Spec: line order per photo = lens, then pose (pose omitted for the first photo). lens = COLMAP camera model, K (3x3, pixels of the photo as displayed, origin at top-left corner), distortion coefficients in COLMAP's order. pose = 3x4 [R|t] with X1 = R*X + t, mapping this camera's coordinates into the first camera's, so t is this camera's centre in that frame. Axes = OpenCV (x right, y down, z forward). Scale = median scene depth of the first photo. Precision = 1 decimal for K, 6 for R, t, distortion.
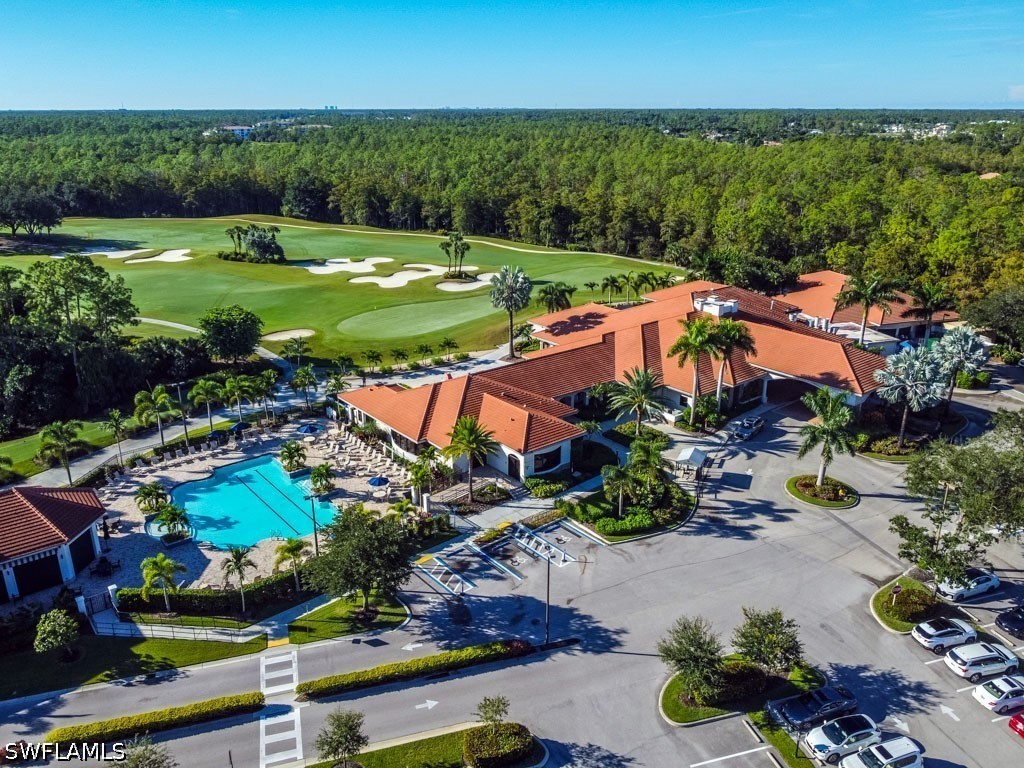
lens RADIAL K [[781.5, 0, 512.0], [0, 781.5, 384.0], [0, 0, 1]] dist [-0.011523, -0.000528]
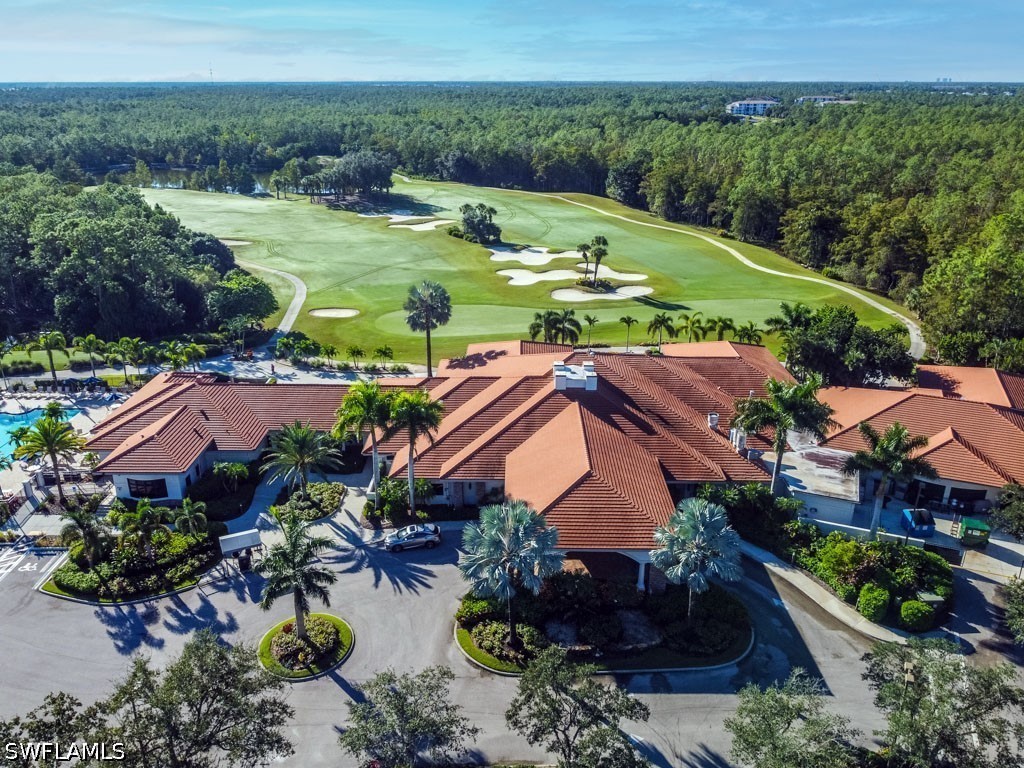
lens RADIAL K [[814.2, 0, 512.0], [0, 814.2, 384.0], [0, 0, 1]] dist [0.000250, -0.001089]
pose [[0.766018, 0.229020, -0.600639, 0.443200], [-0.217892, 0.971573, 0.092569, -0.097318], [0.604765, 0.059965, 0.794144, 0.240078]]
